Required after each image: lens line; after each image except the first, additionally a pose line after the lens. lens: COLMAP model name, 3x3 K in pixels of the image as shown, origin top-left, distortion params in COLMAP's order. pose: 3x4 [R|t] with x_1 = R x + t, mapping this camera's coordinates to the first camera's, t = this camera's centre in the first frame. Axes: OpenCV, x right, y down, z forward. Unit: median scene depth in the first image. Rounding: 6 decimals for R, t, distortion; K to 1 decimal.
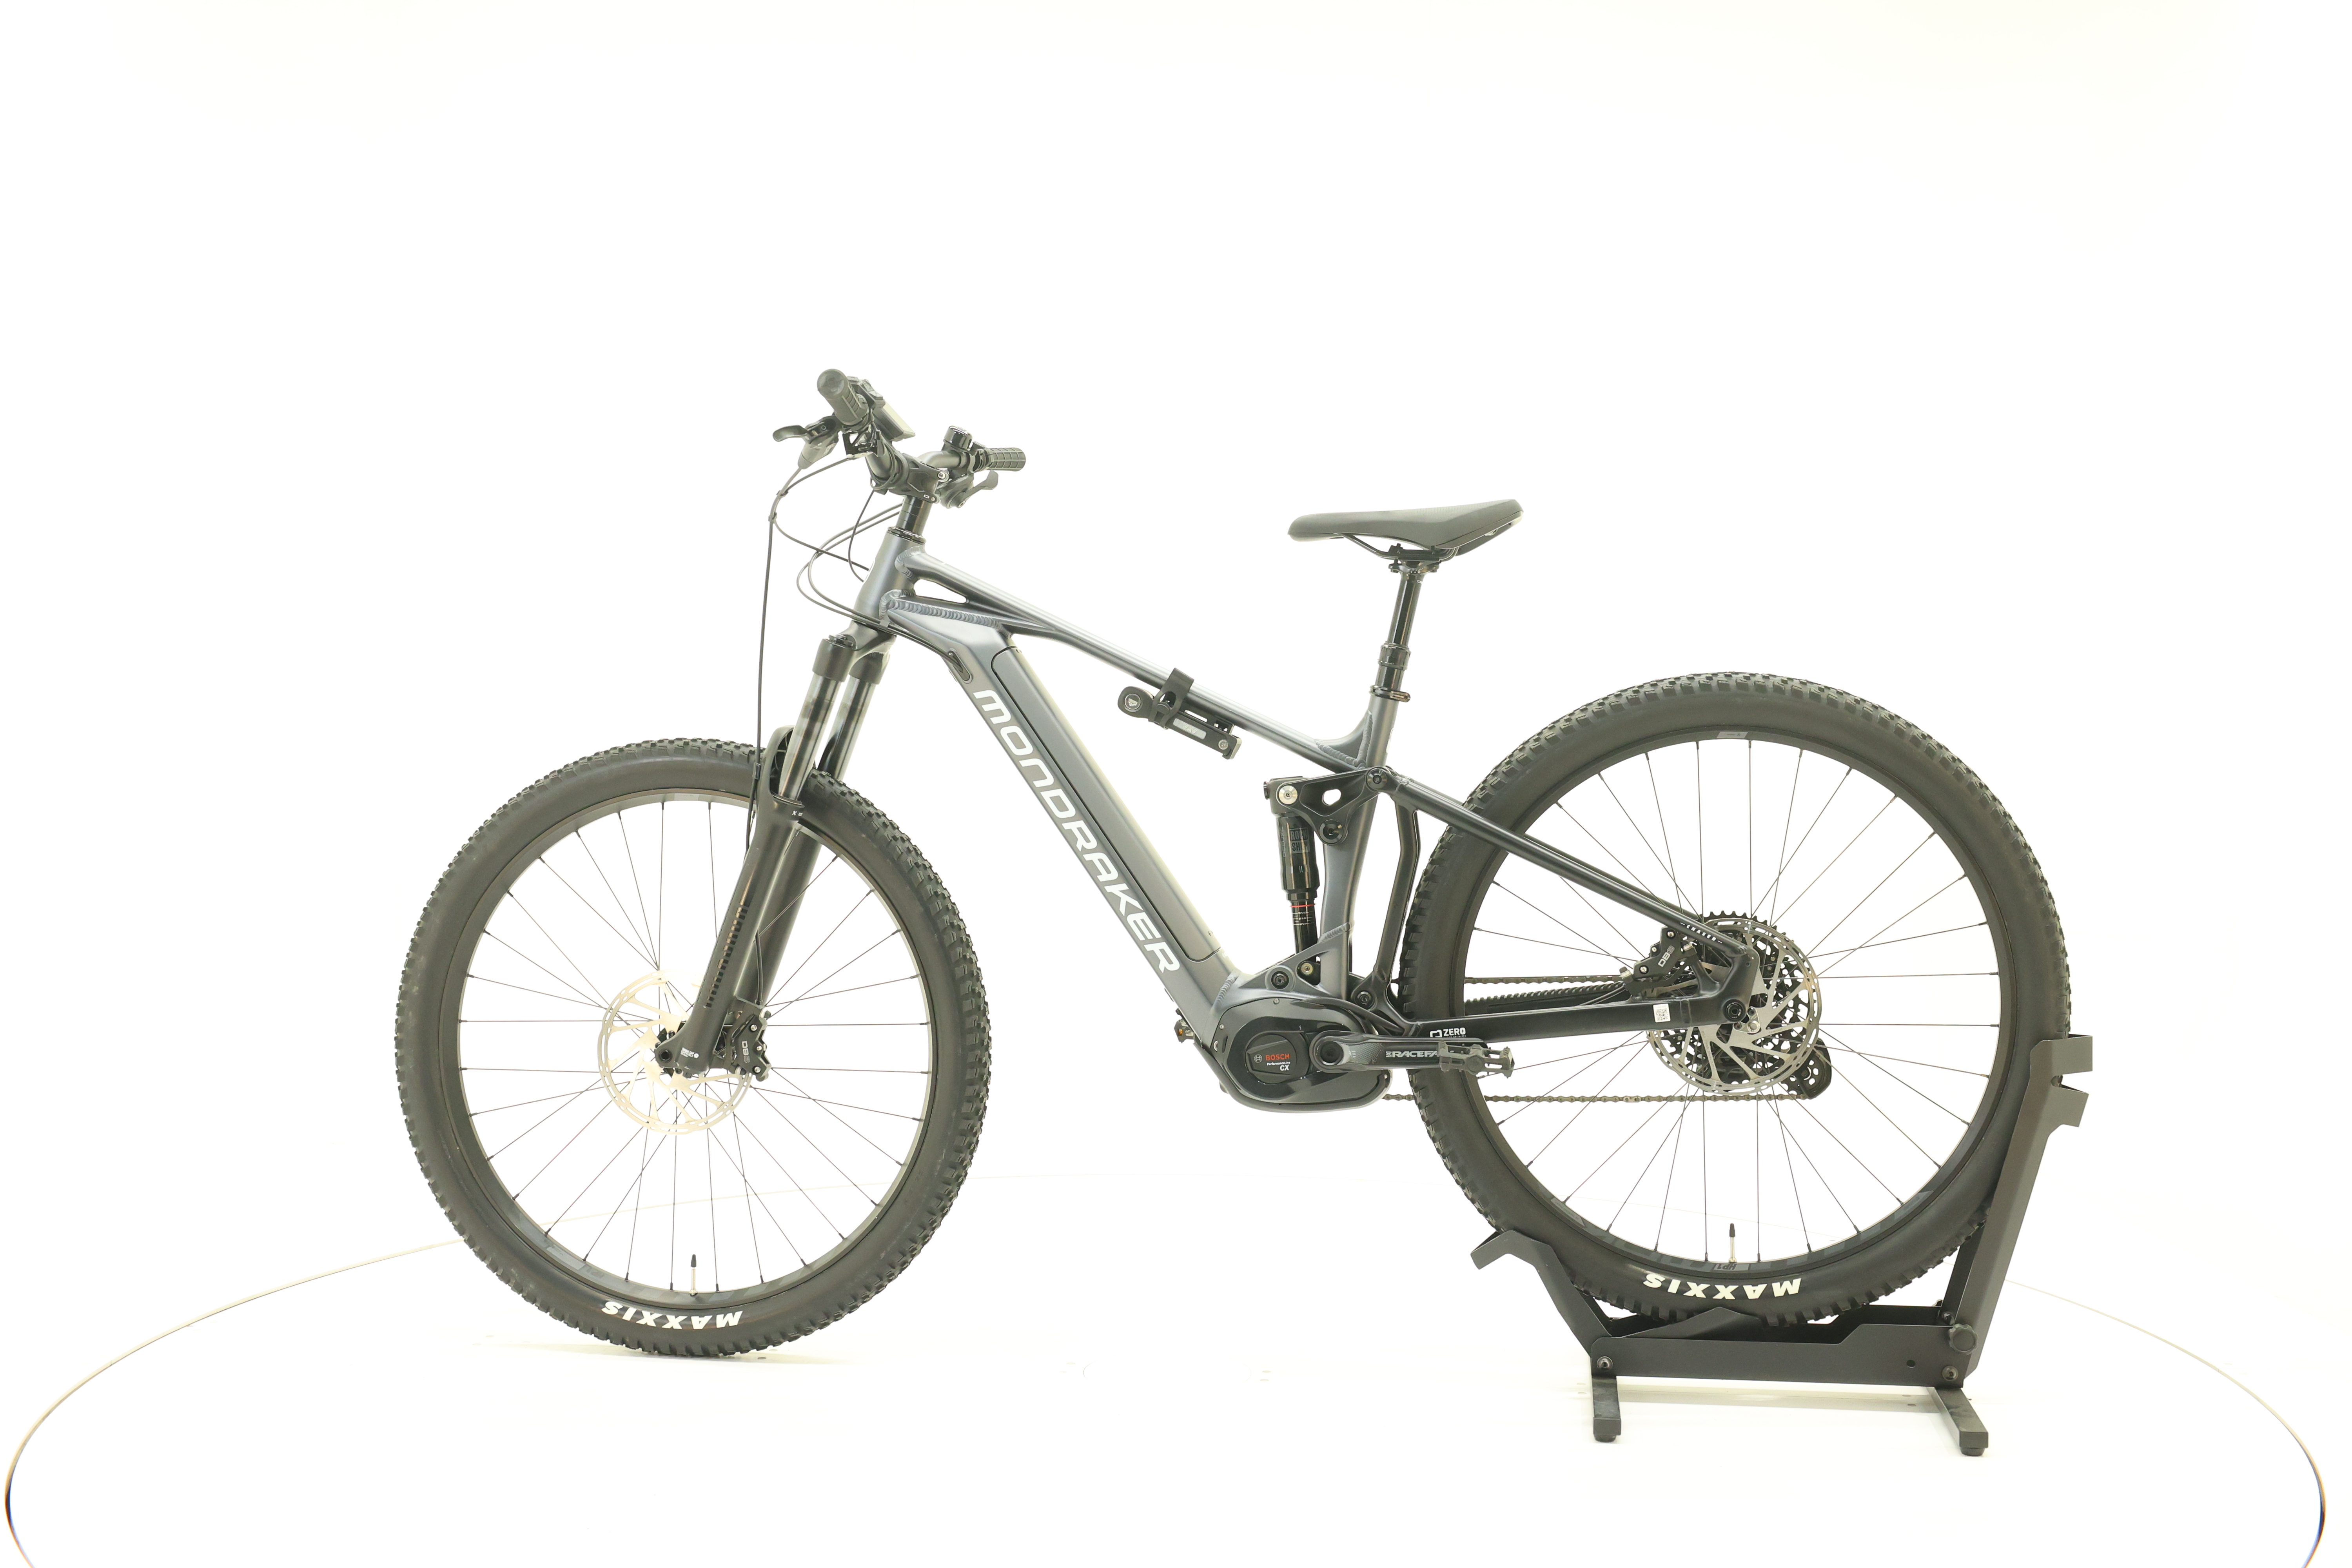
lens RADIAL K [[2516.2, 0, 1182.7], [0, 2516.2, 785.3], [0, 0, 1]] dist [0.009782, 0.000000]
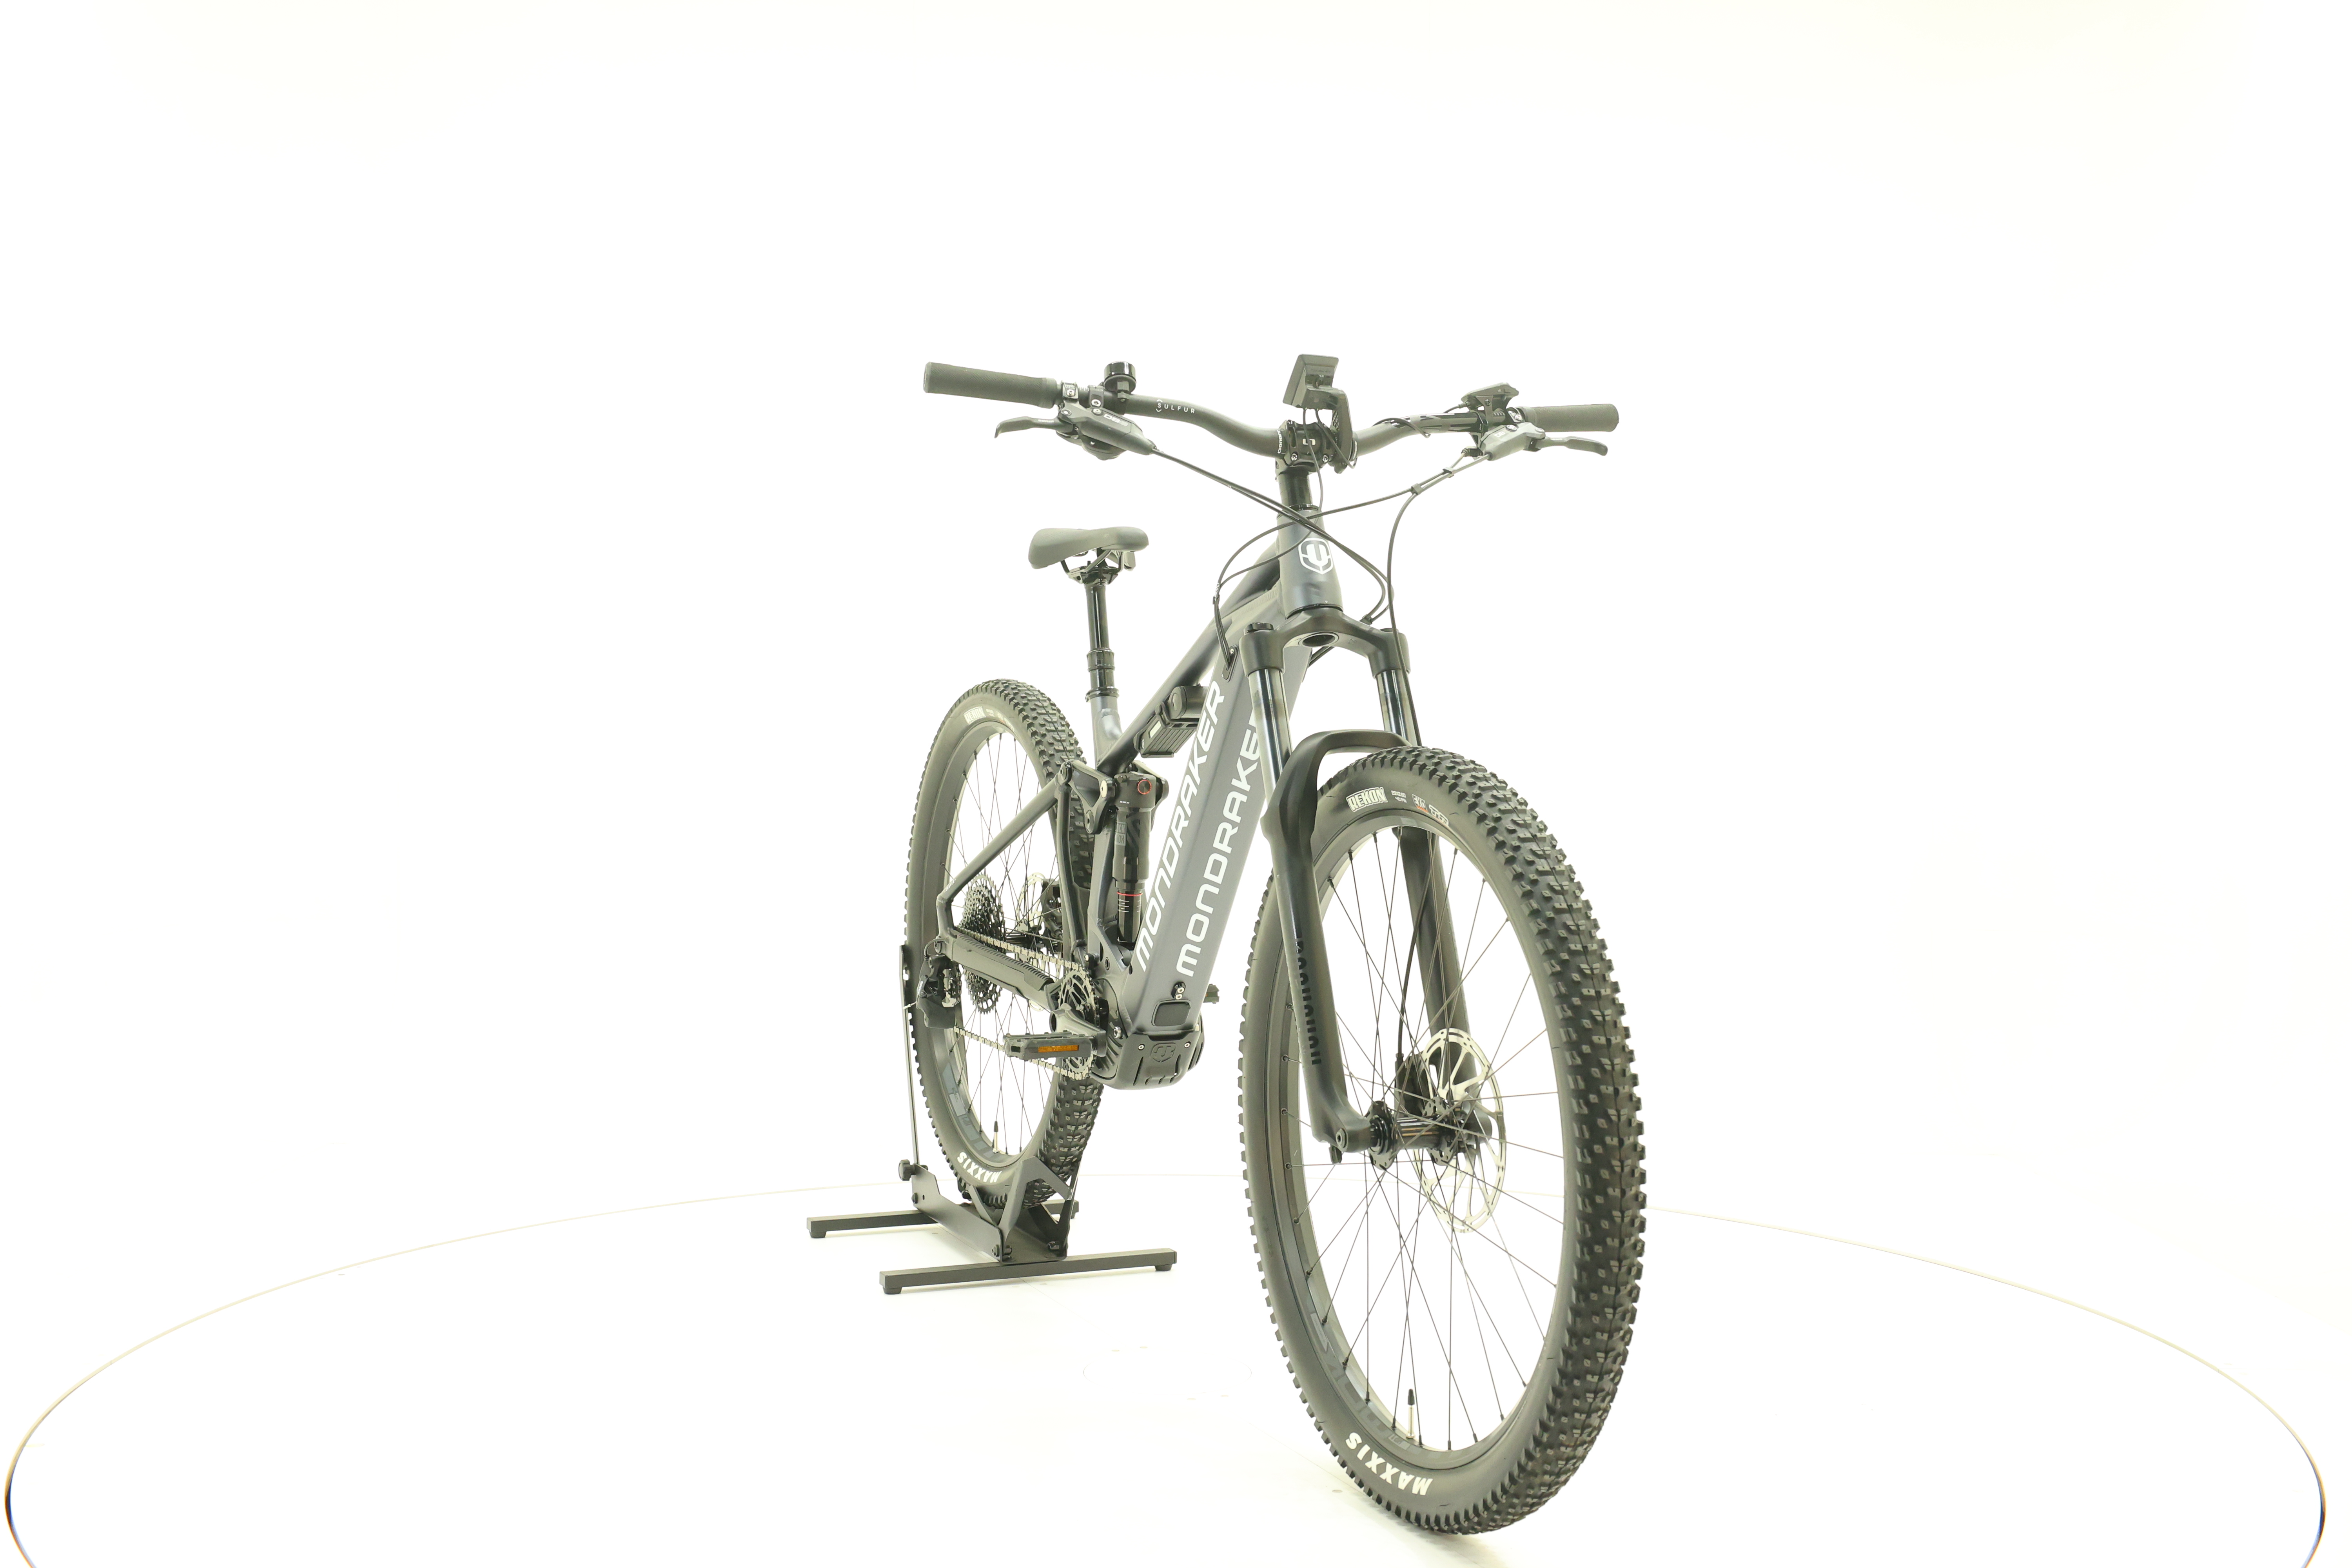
lens RADIAL K [[2516.2, 0, 1174.1], [0, 2516.2, 780.3], [0, 0, 1]] dist [0.009782, 0.000000]
pose [[-0.515568, -0.027995, 0.856391, -0.876861], [0.017895, 0.998896, 0.043426, -0.046047], [-0.856662, 0.037714, -0.514498, 1.539608]]
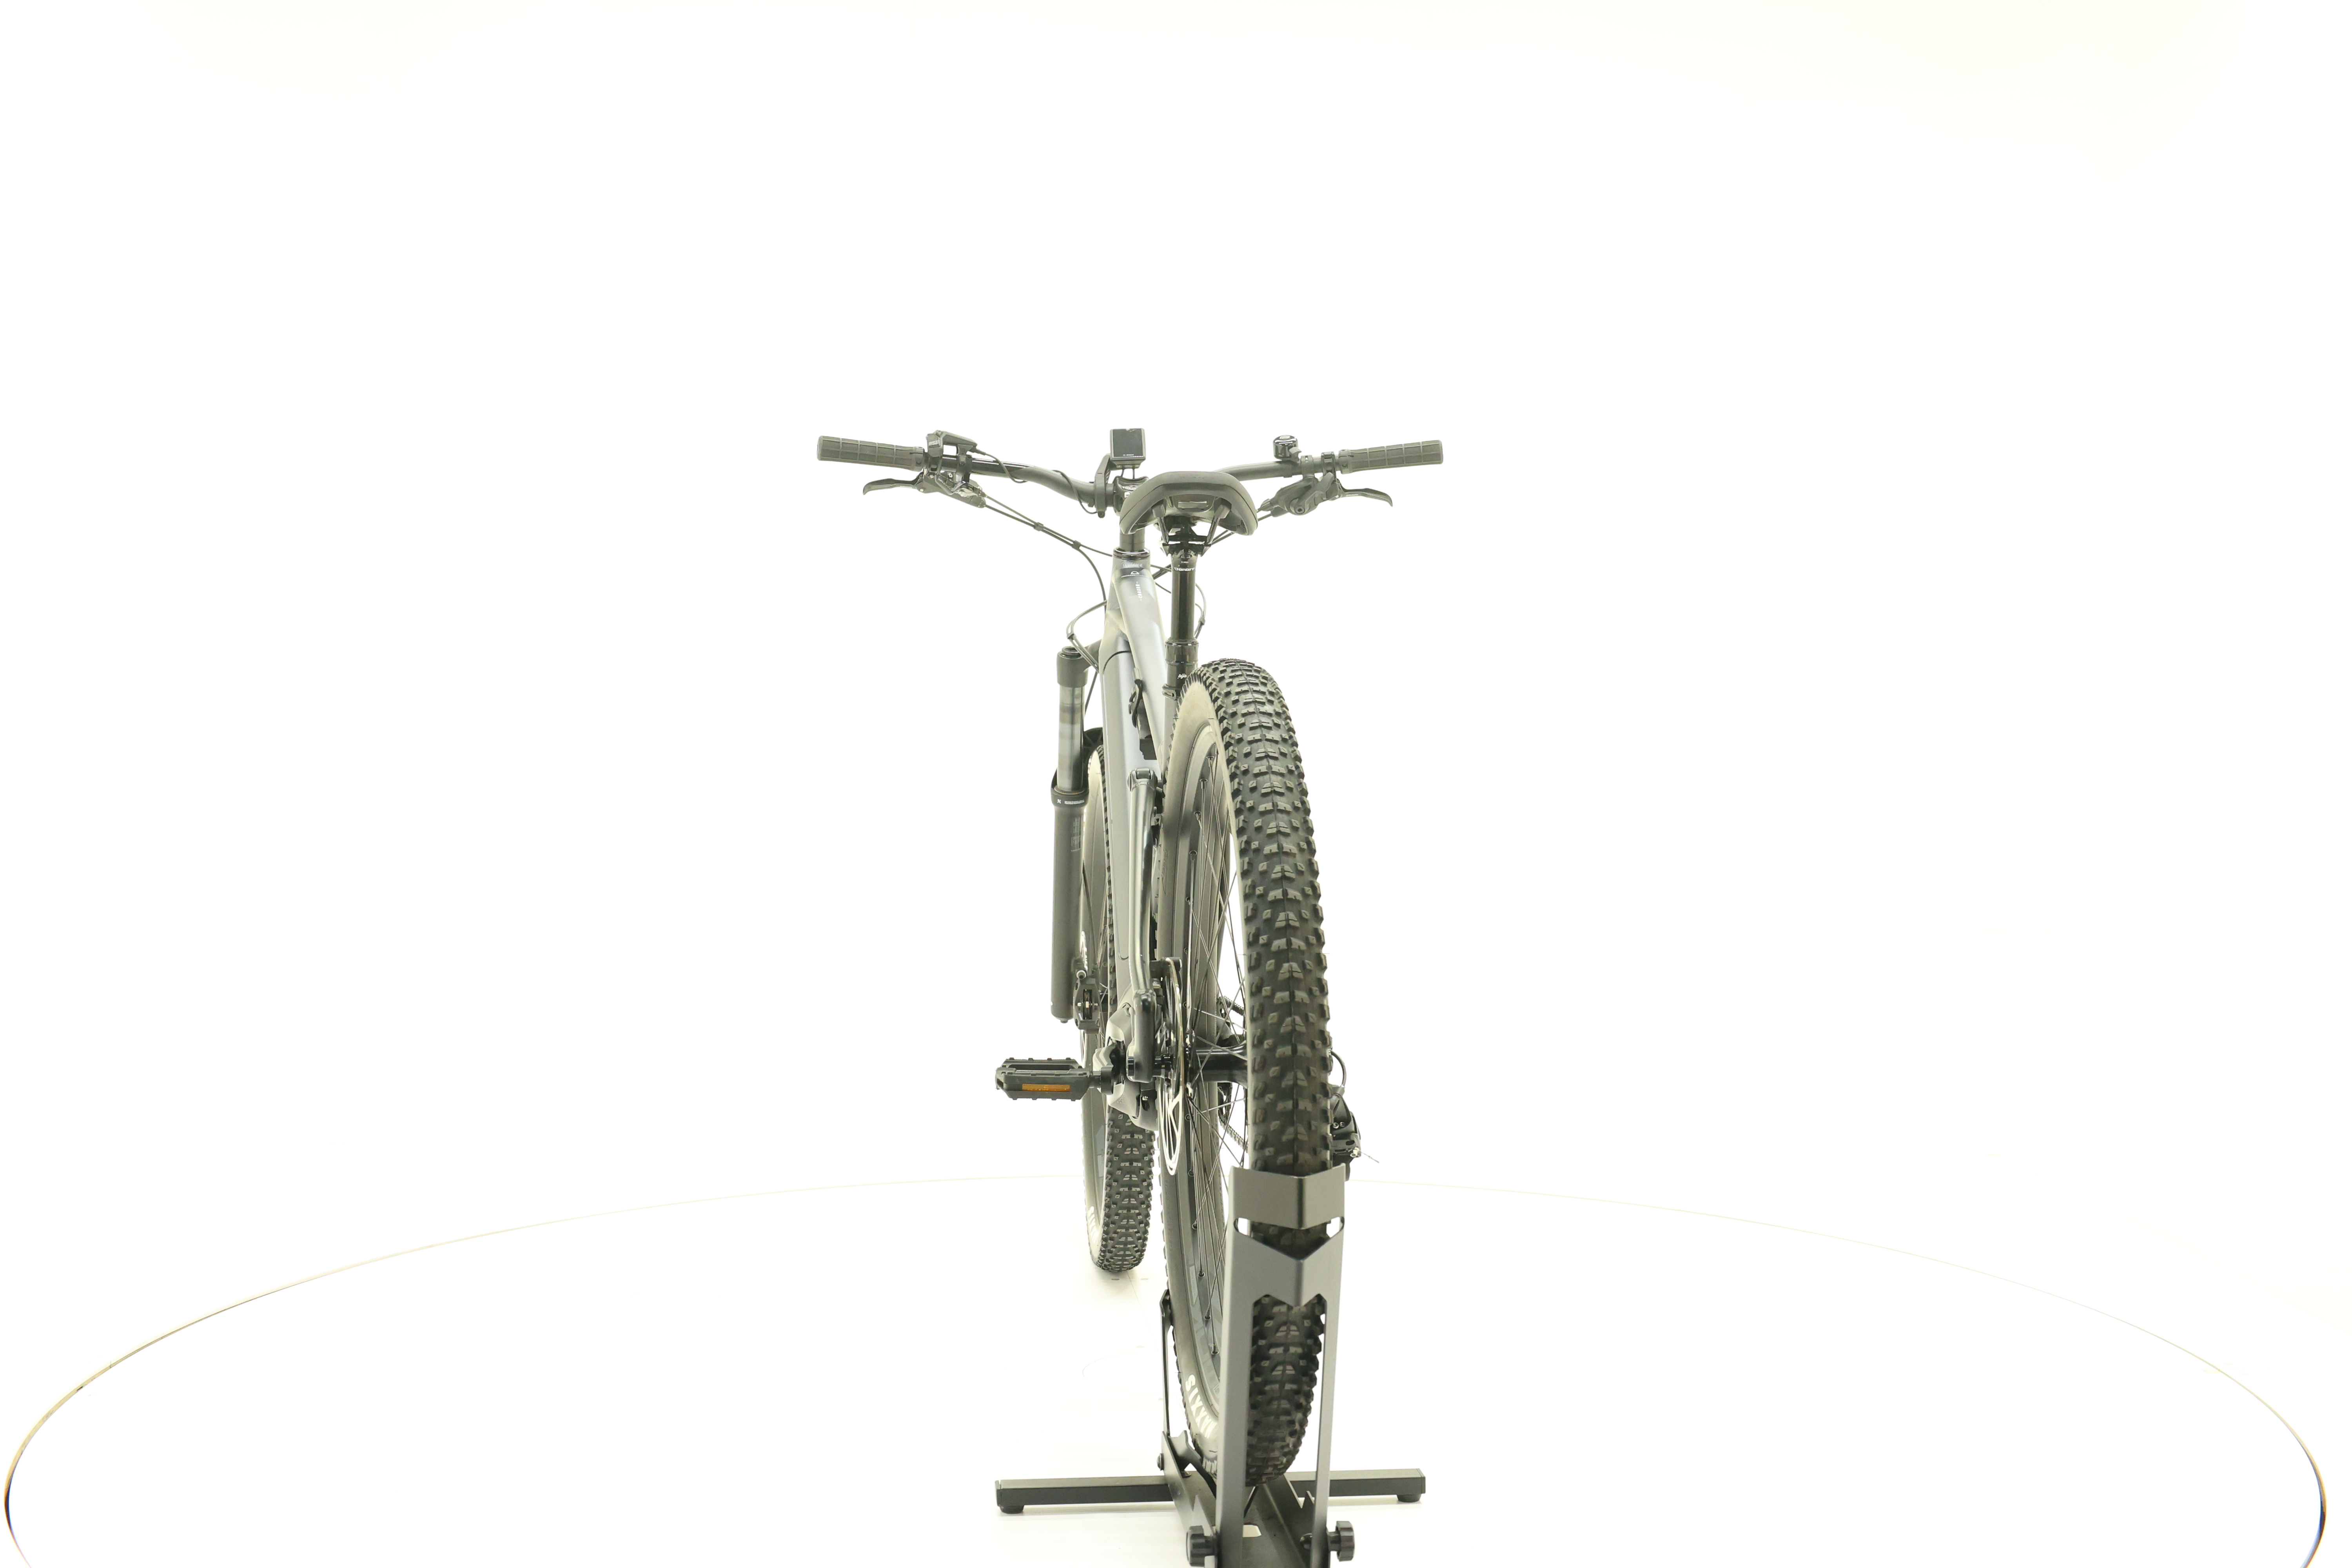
lens RADIAL K [[2516.2, 0, 1183.6], [0, 2516.2, 784.4], [0, 0, 1]] dist [0.009782, 0.000000]
pose [[0.250594, 0.022538, -0.967830, 0.981192], [-0.027898, 0.999482, 0.016052, -0.016941], [0.967690, 0.022978, 0.251093, 0.768353]]
